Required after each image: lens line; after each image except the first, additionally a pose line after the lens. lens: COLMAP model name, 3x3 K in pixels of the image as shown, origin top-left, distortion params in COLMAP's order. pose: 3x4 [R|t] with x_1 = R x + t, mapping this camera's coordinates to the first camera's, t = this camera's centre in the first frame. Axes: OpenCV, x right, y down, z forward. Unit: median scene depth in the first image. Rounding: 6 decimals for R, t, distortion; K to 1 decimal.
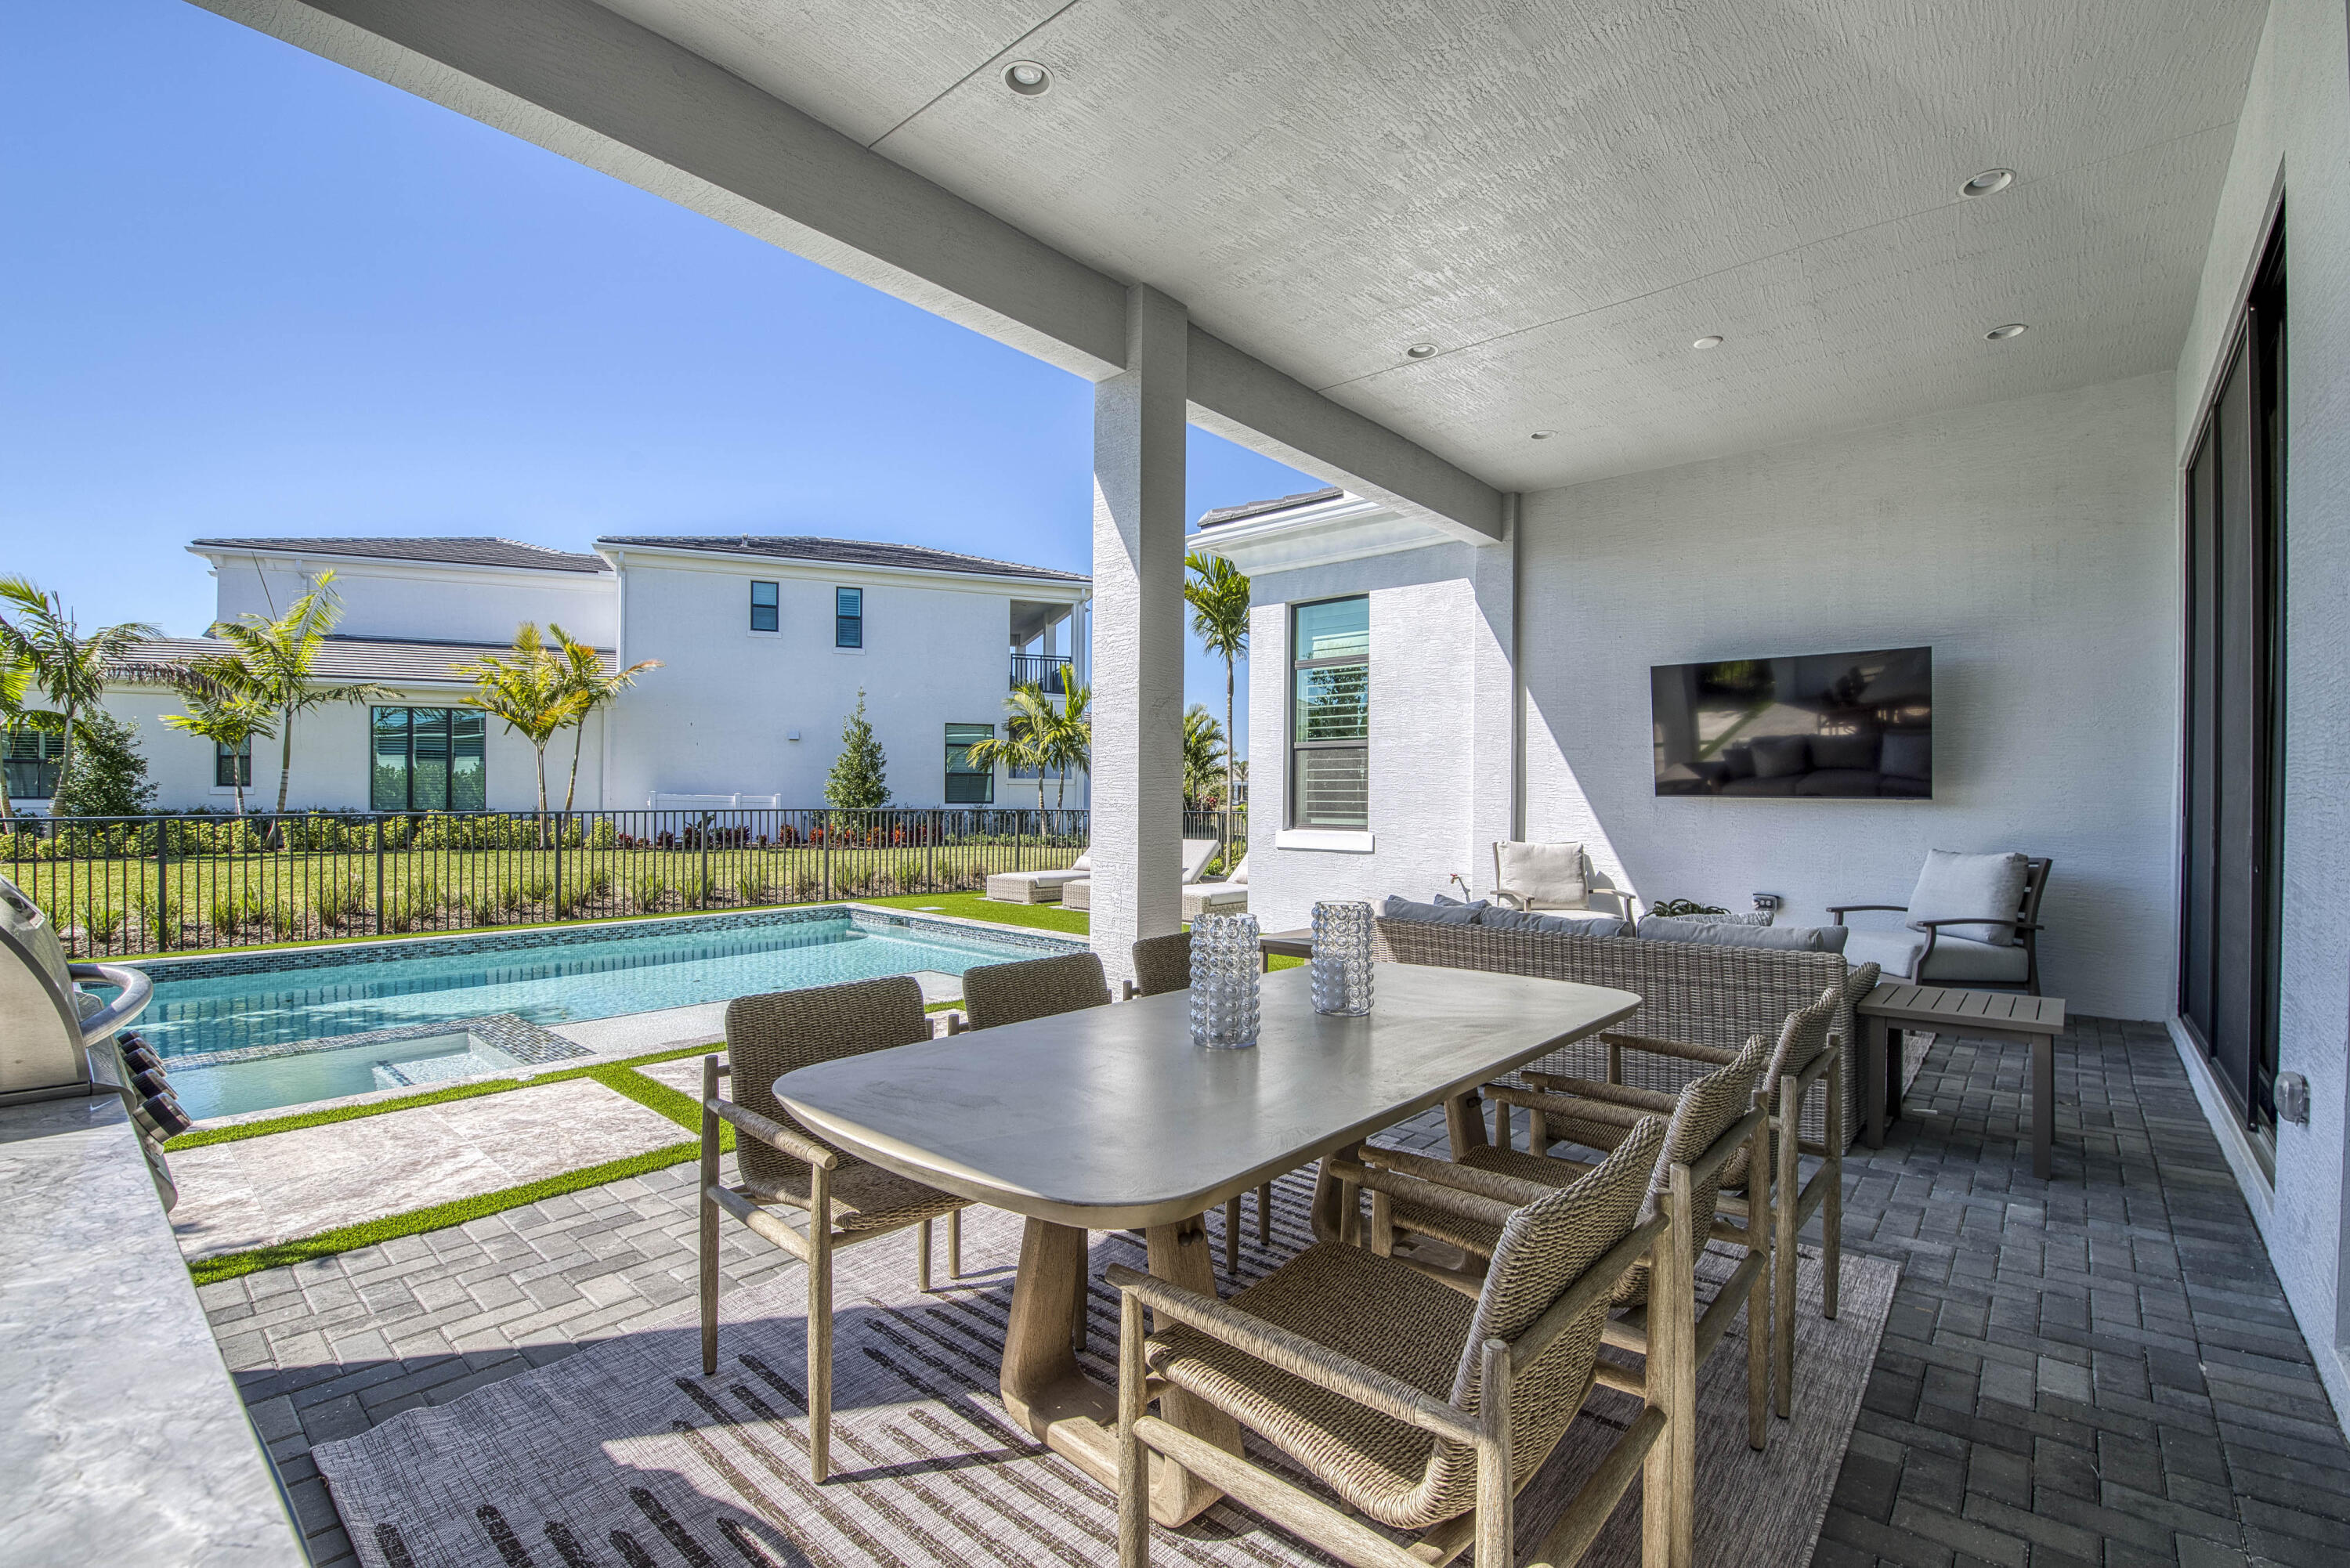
lens RADIAL K [[1004.8, 0, 1188.8], [0, 1004.8, 801.1], [0, 0, 1]] dist [-0.011659, -0.004983]
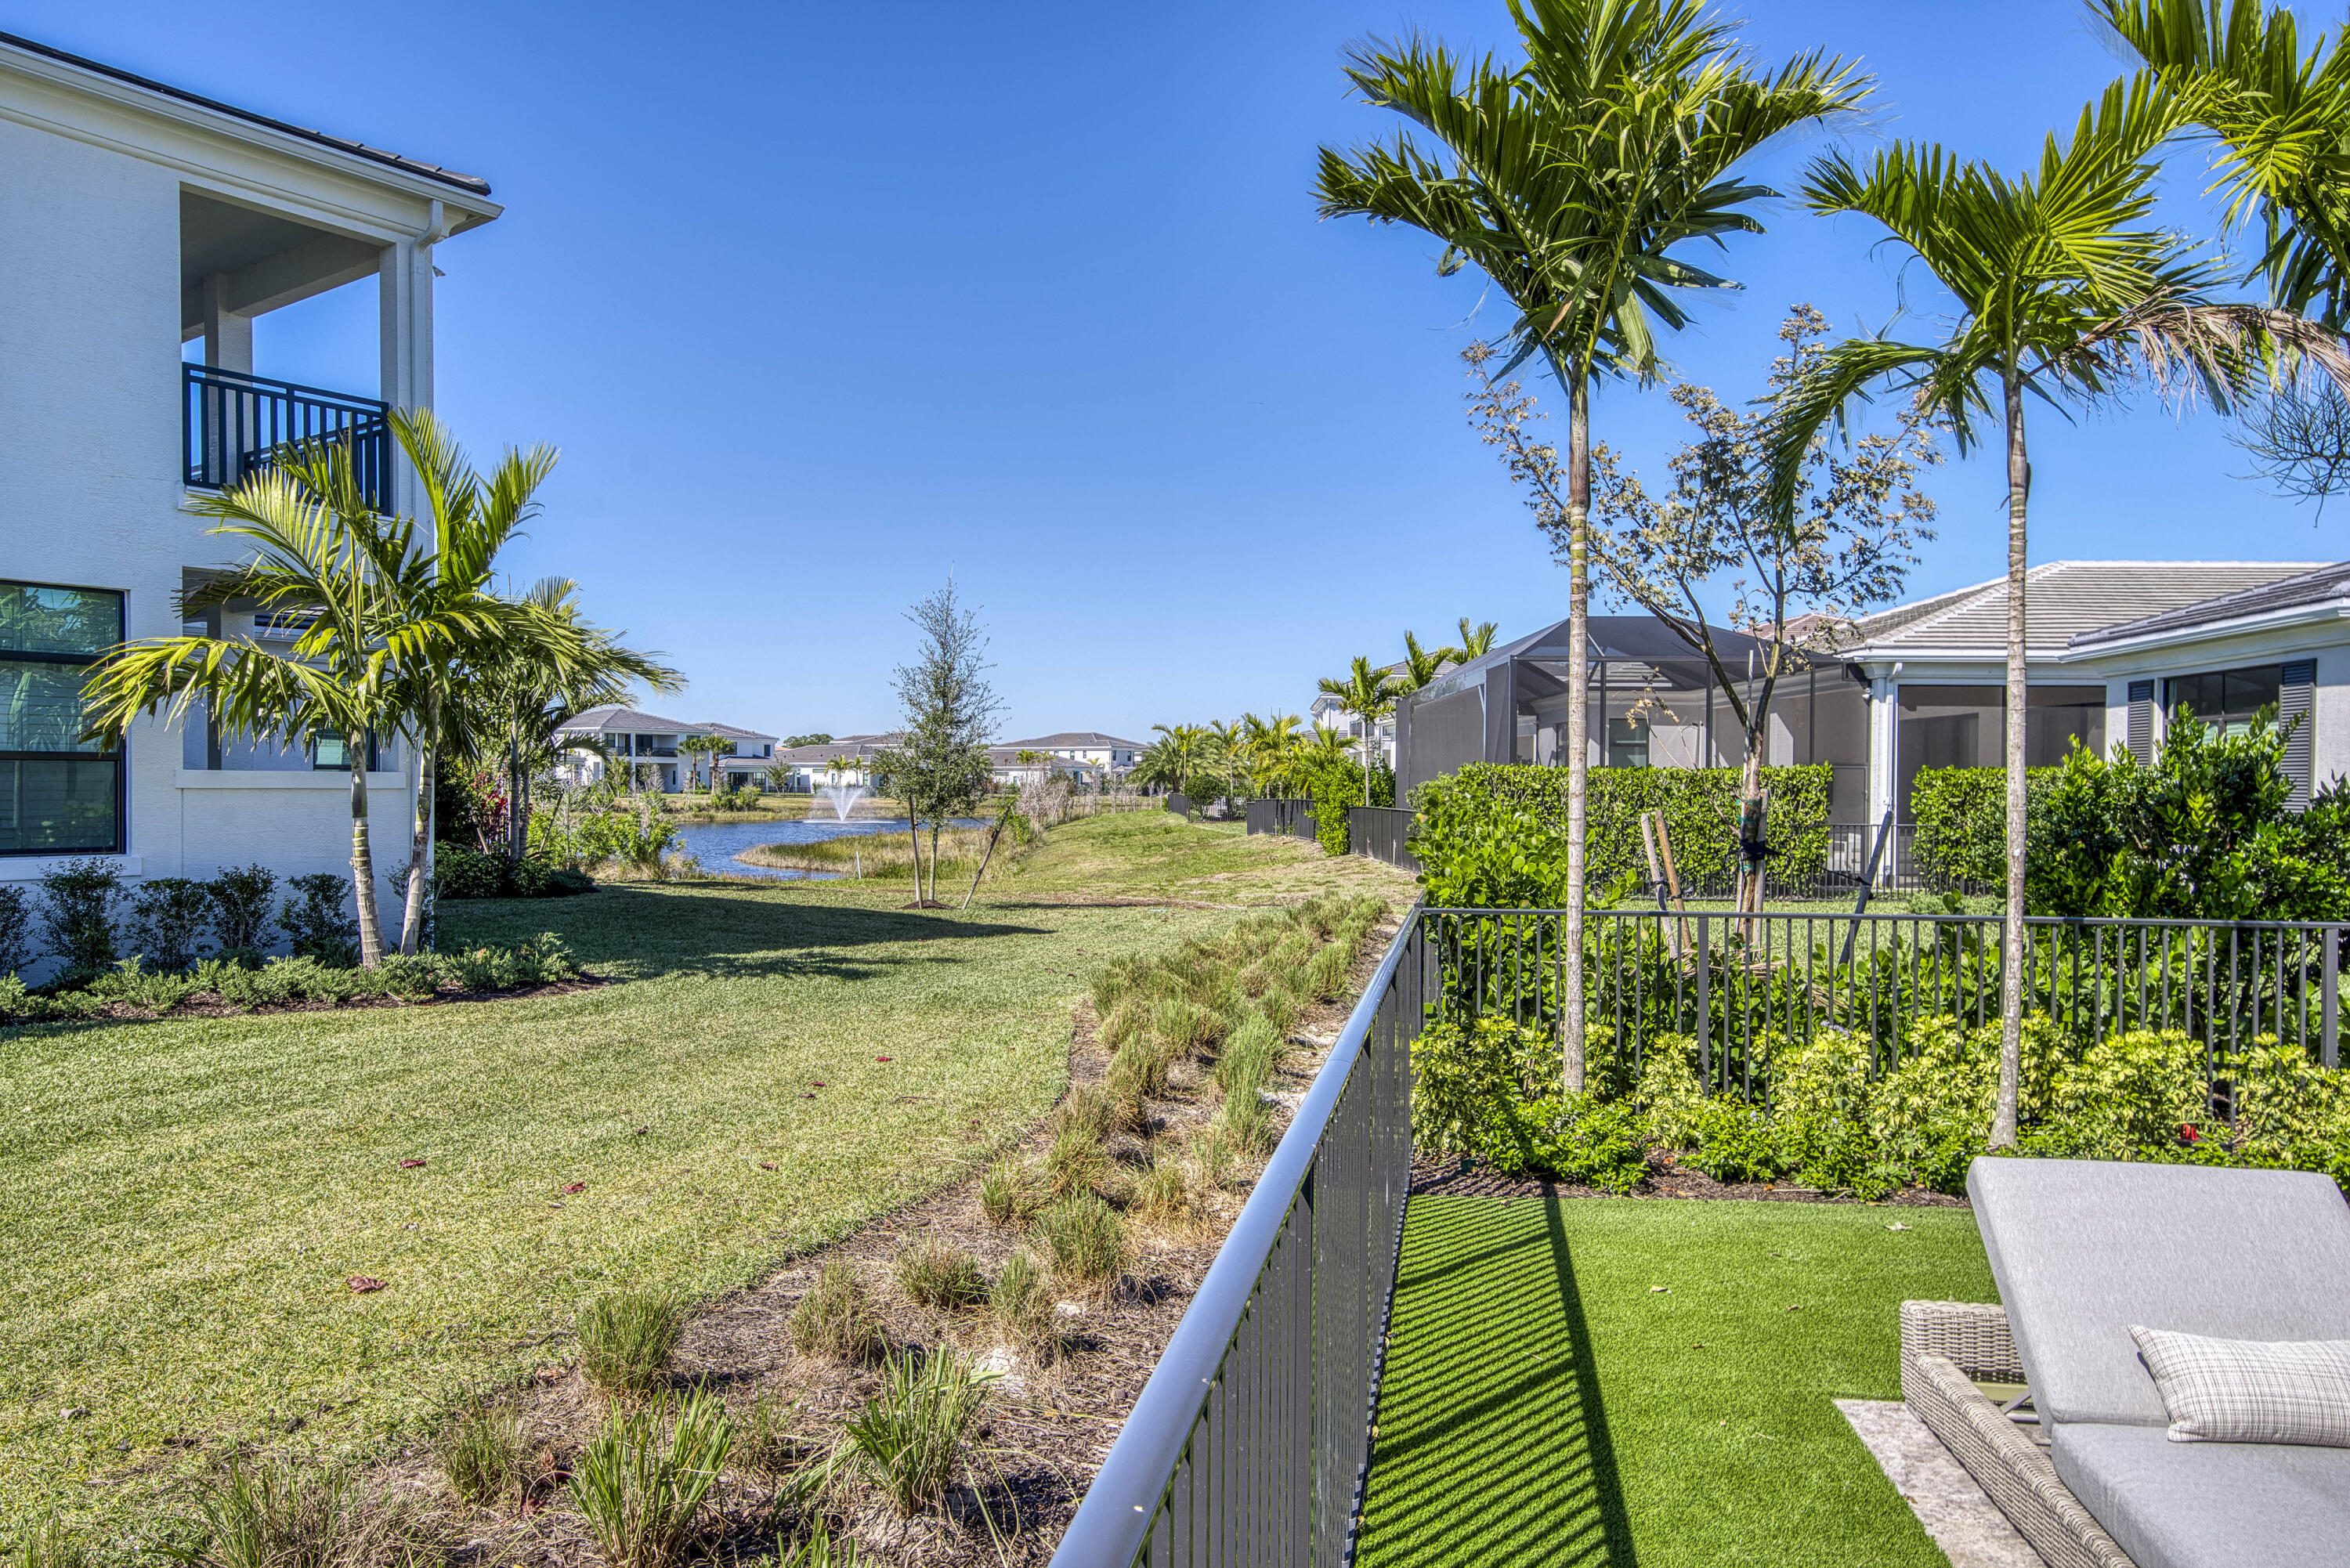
lens RADIAL K [[1572.7, 0, 1232.7], [0, 1572.7, 772.8], [0, 0, 1]] dist [-0.006081, -0.000231]
pose [[0.828260, 0.002165, 0.560340, -0.246337], [0.002801, 0.999964, -0.008005, -0.023960], [-0.560337, 0.008200, 0.828224, 0.590645]]
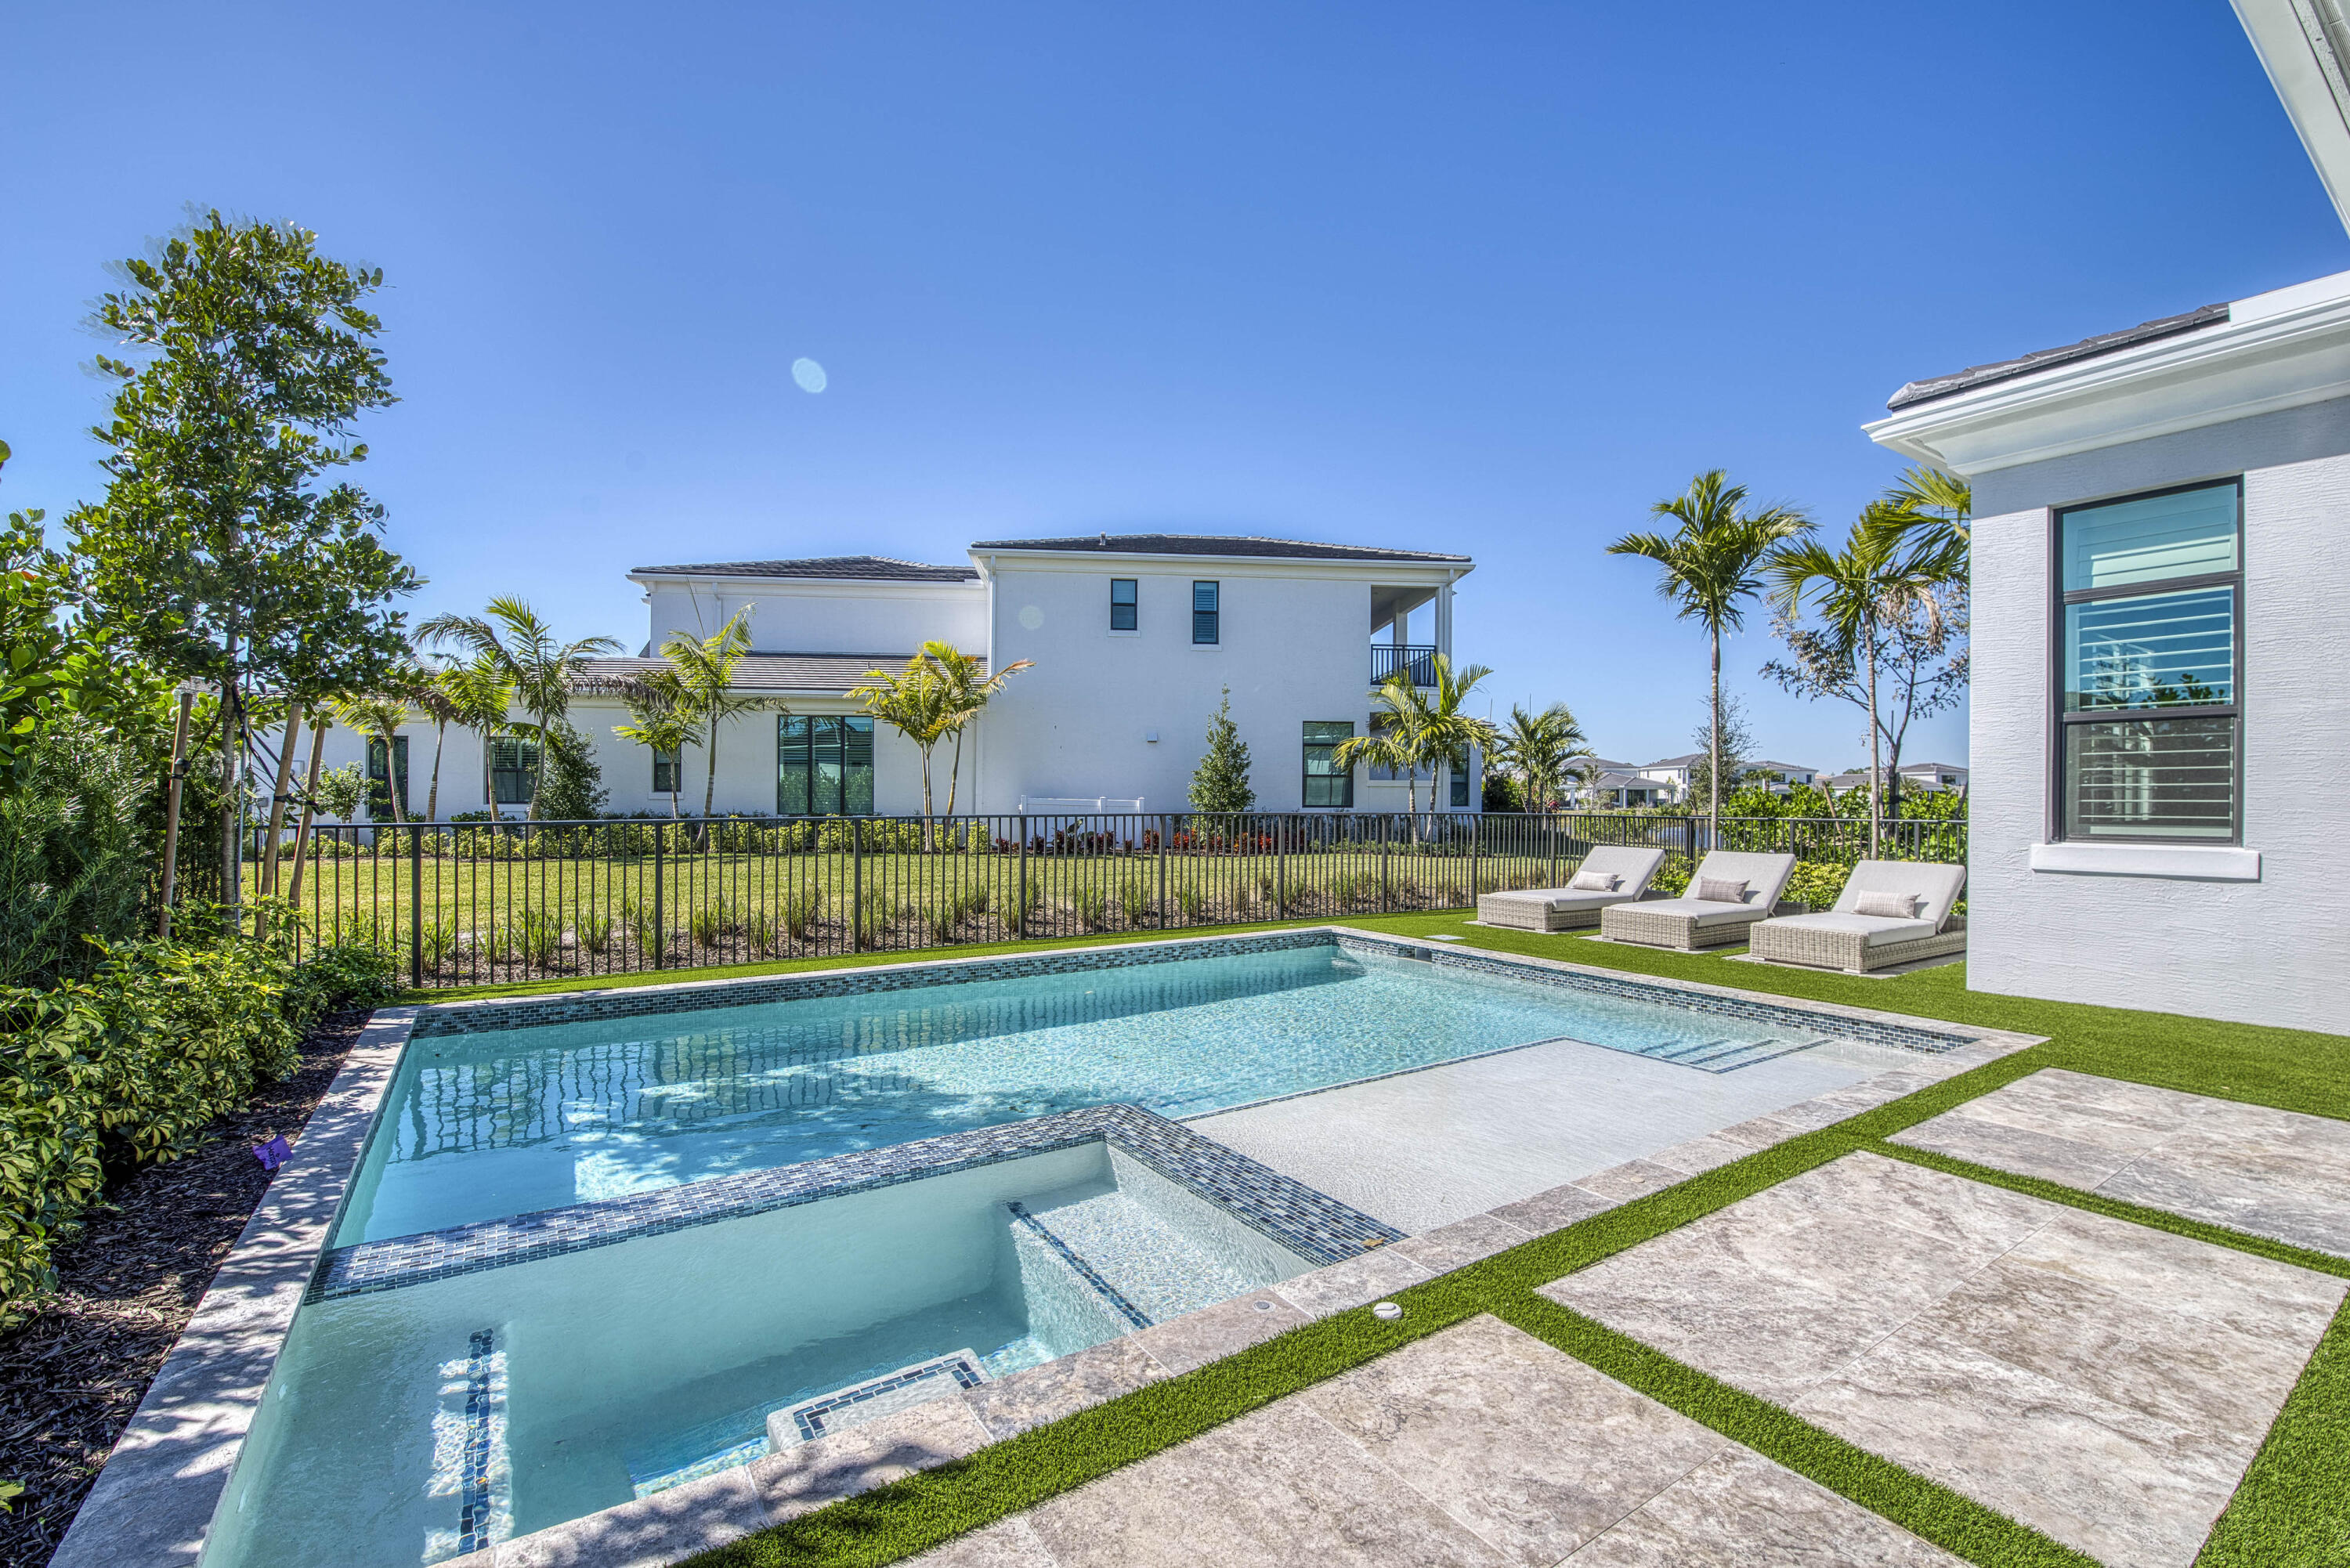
lens RADIAL K [[1004.8, 0, 1191.1], [0, 1004.8, 795.6], [0, 0, 1]] dist [-0.011659, -0.004983]
pose [[0.965783, -0.003879, -0.259322, -0.133886], [0.001106, 0.999941, -0.010840, 0.001606], [0.259348, 0.010182, 0.965730, 0.096798]]
